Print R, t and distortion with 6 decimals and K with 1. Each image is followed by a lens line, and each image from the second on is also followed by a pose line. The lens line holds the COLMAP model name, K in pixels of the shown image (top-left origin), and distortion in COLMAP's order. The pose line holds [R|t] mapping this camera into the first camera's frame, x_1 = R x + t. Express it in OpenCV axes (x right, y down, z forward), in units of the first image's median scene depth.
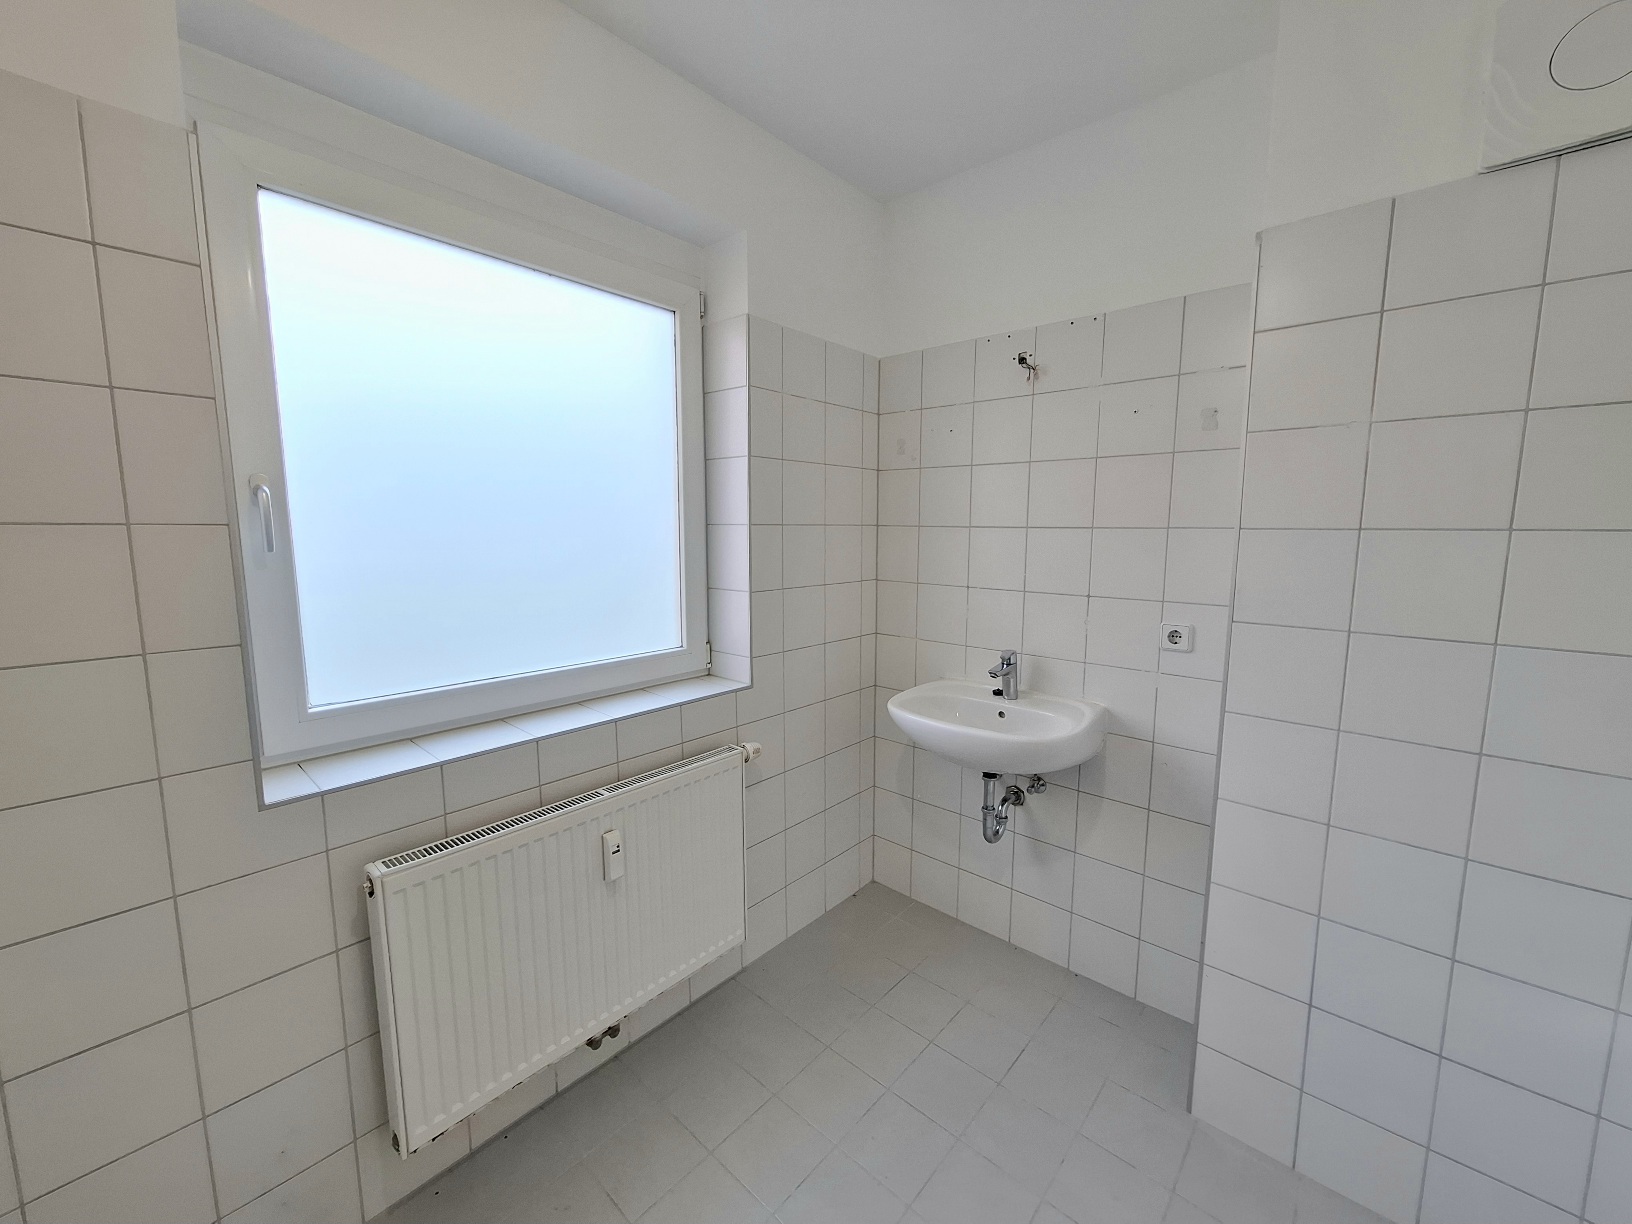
lens RADIAL K [[643.2, 0, 816.0], [0, 643.2, 609.7], [0, 0, 1]] dist [-0.003123, -0.000053]
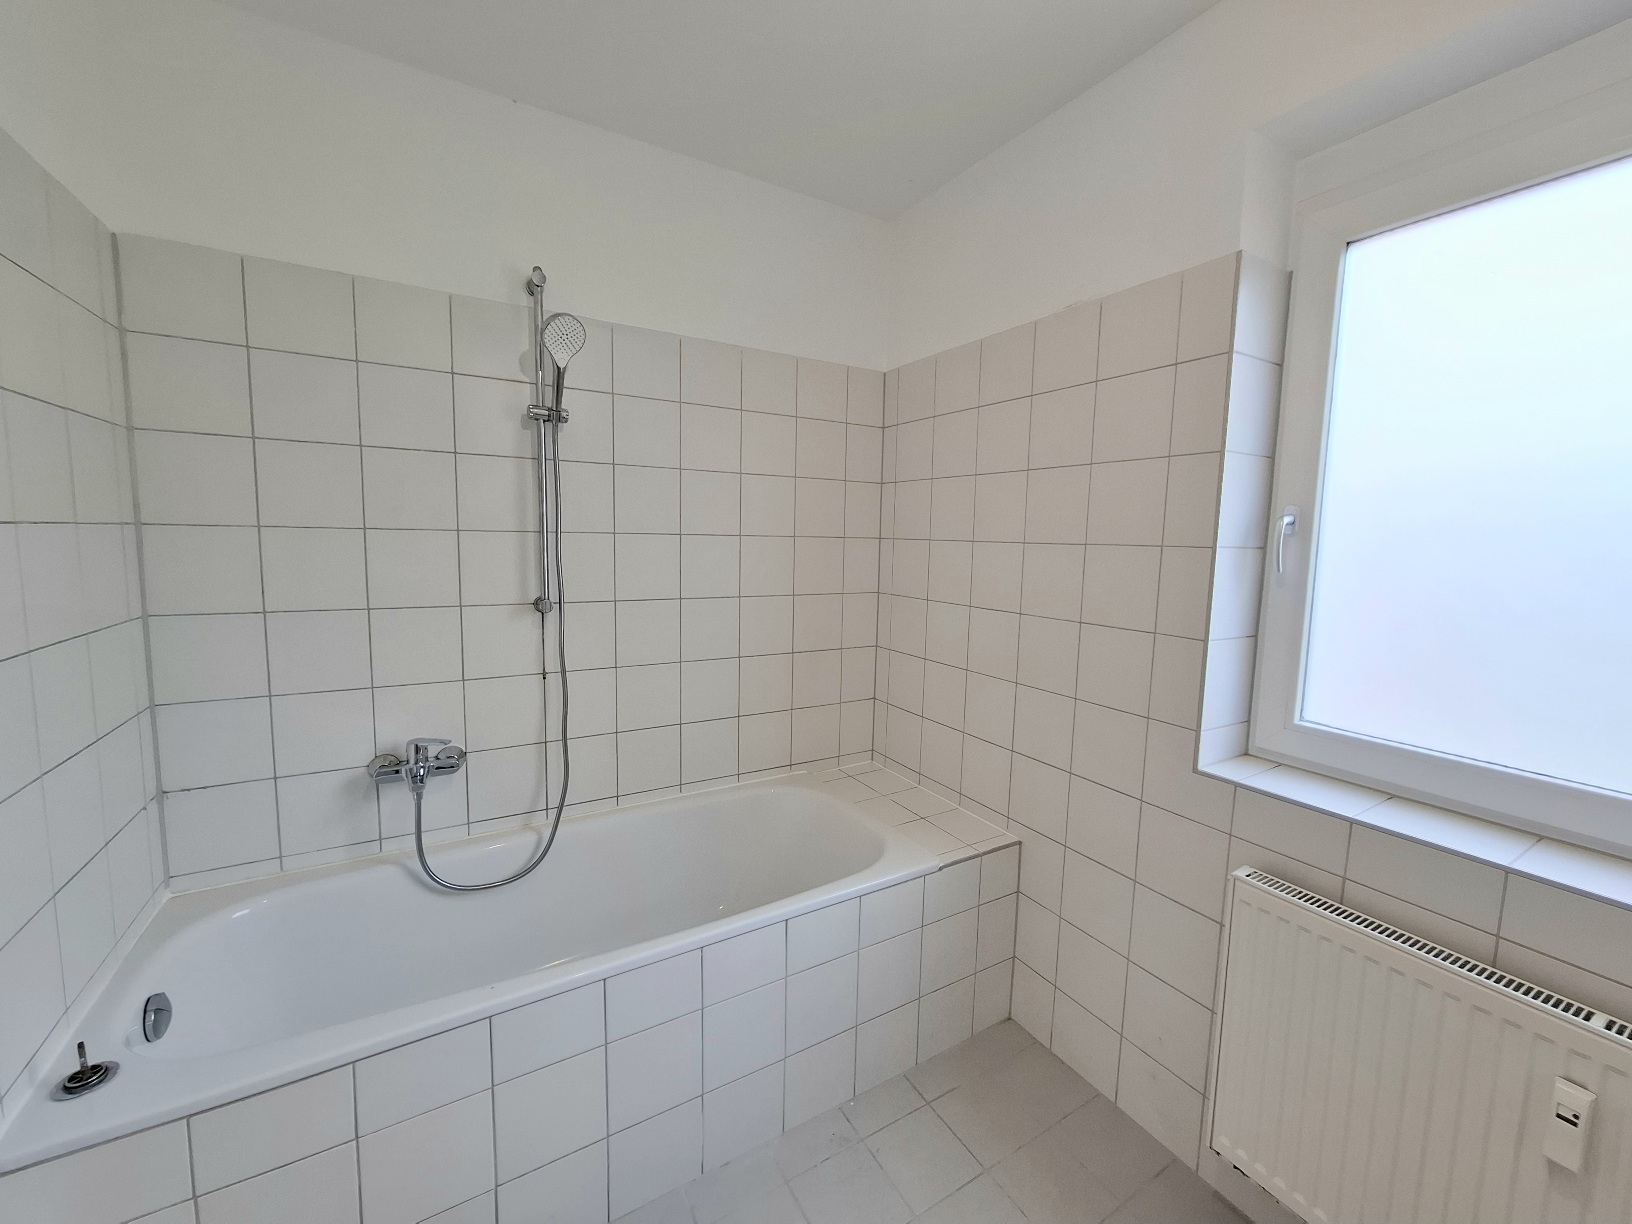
lens RADIAL K [[643.2, 0, 816.6], [0, 643.2, 606.5], [0, 0, 1]] dist [-0.003123, -0.000053]
pose [[-0.311813, 0.088358, -0.946026, 0.457899], [-0.145443, 0.979494, 0.139422, -0.064695], [0.938946, 0.181067, -0.292567, 0.518903]]
